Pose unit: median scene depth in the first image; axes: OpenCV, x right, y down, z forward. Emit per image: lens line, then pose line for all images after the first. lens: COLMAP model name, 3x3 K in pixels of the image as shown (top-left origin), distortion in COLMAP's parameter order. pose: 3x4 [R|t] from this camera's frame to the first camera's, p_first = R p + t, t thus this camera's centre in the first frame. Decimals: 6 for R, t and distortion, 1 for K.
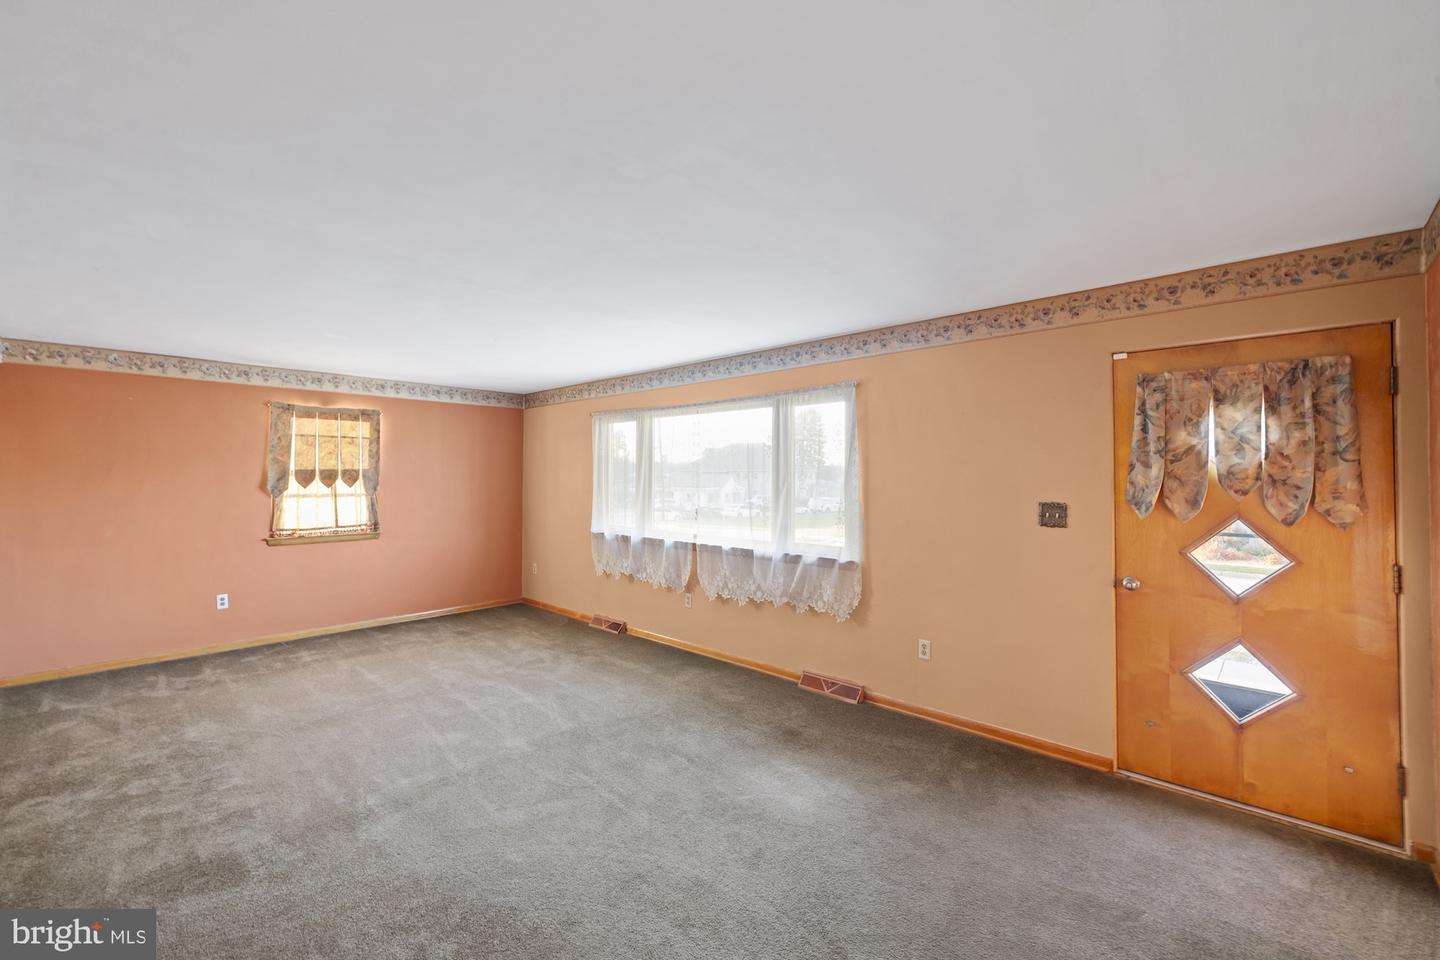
lens RADIAL K [[616.3, 0, 716.2], [0, 616.3, 479.8], [0, 0, 1]] dist [-0.000920, -0.000083]
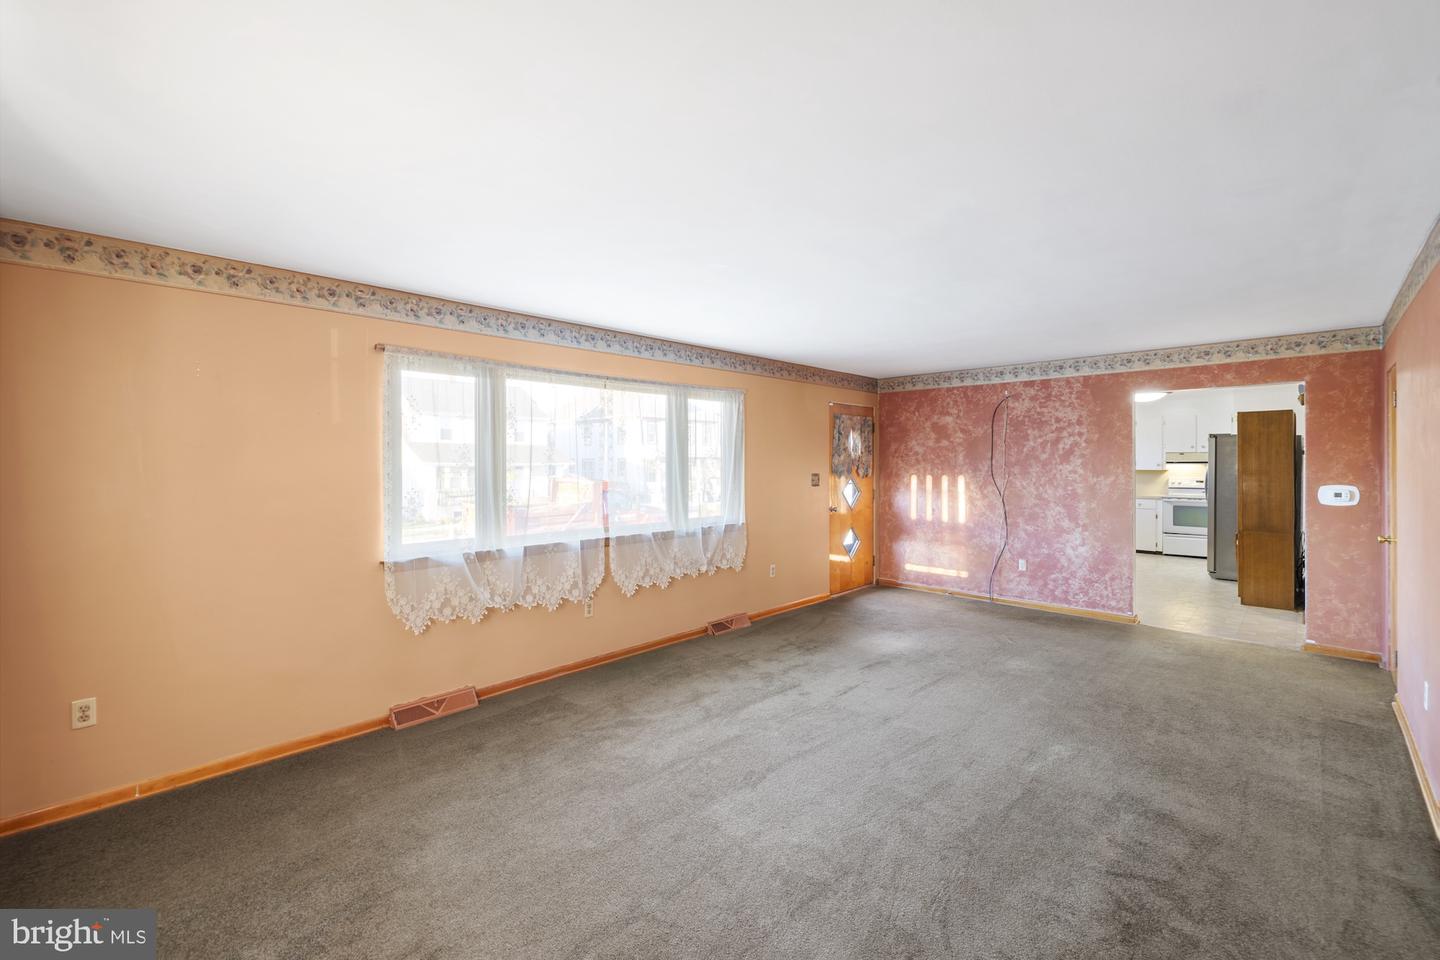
lens RADIAL K [[616.3, 0, 716.2], [0, 616.3, 467.4], [0, 0, 1]] dist [-0.000920, -0.000083]
pose [[-0.003359, -0.007383, 0.999967, -0.887898], [0.011613, 0.999905, 0.007421, -0.000334], [-0.999927, 0.011638, -0.003273, 0.838003]]
